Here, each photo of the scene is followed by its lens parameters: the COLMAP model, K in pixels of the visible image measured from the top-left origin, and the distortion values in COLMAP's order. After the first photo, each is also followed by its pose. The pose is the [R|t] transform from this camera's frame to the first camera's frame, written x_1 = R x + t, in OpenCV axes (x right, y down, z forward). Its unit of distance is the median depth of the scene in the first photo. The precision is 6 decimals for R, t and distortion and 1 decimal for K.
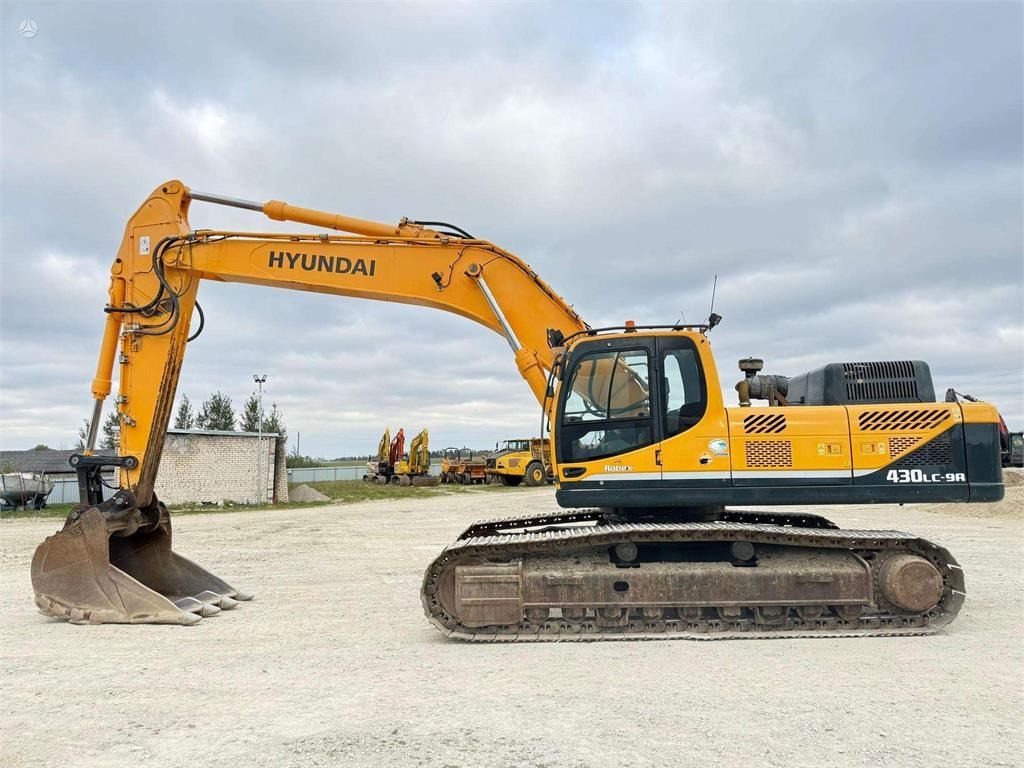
lens RADIAL K [[710.9, 0, 502.7], [0, 710.9, 383.5], [0, 0, 1]] dist [0.077117, -0.099711]
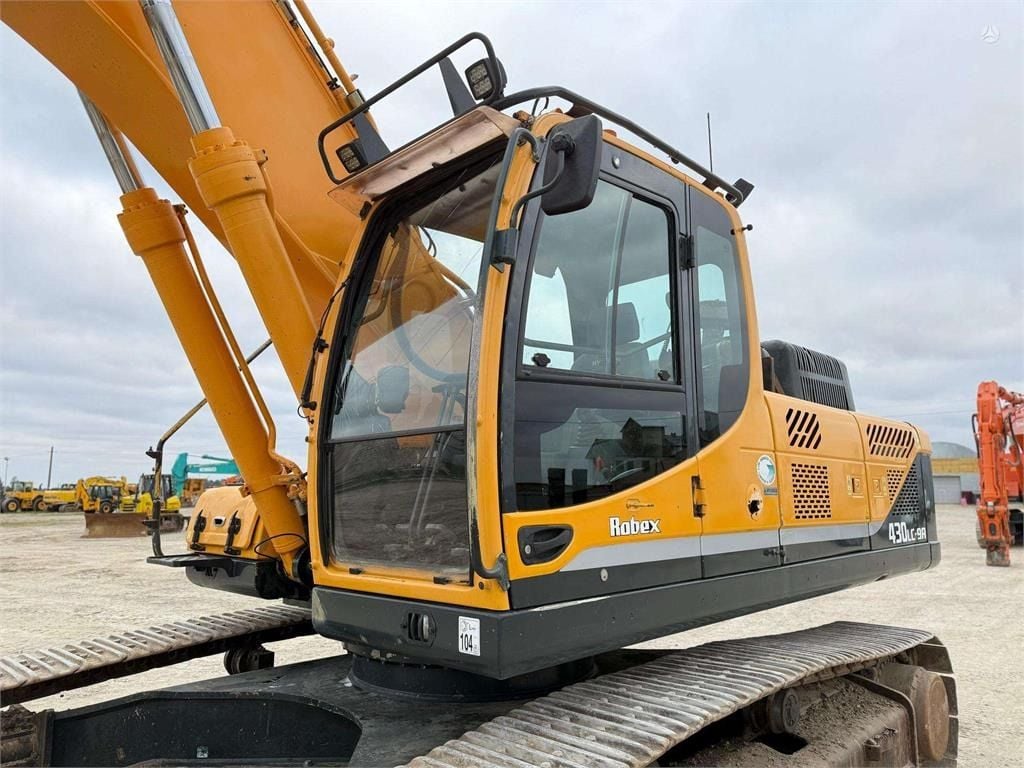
lens RADIAL K [[727.0, 0, 509.6], [0, 727.0, 394.2], [0, 0, 1]] dist [0.034487, -0.034779]
pose [[0.650557, 0.123543, 0.749342, -0.108934], [-0.092853, 0.992217, -0.082973, 0.074261], [-0.753760, -0.015600, 0.656965, 0.667233]]
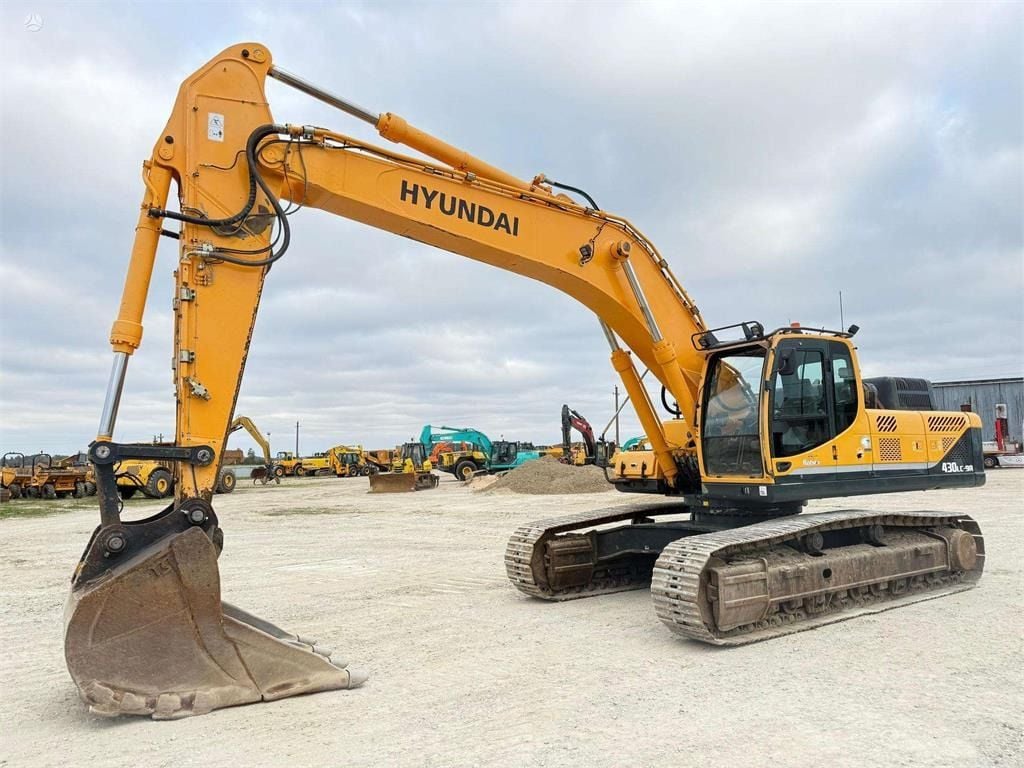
lens RADIAL K [[710.9, 0, 502.7], [0, 710.9, 387.0], [0, 0, 1]] dist [0.077117, -0.099711]
pose [[0.818812, 0.060520, 0.570863, -0.666069], [-0.056784, 0.998089, -0.024364, 0.048458], [-0.571247, -0.012466, 0.820684, 0.316836]]
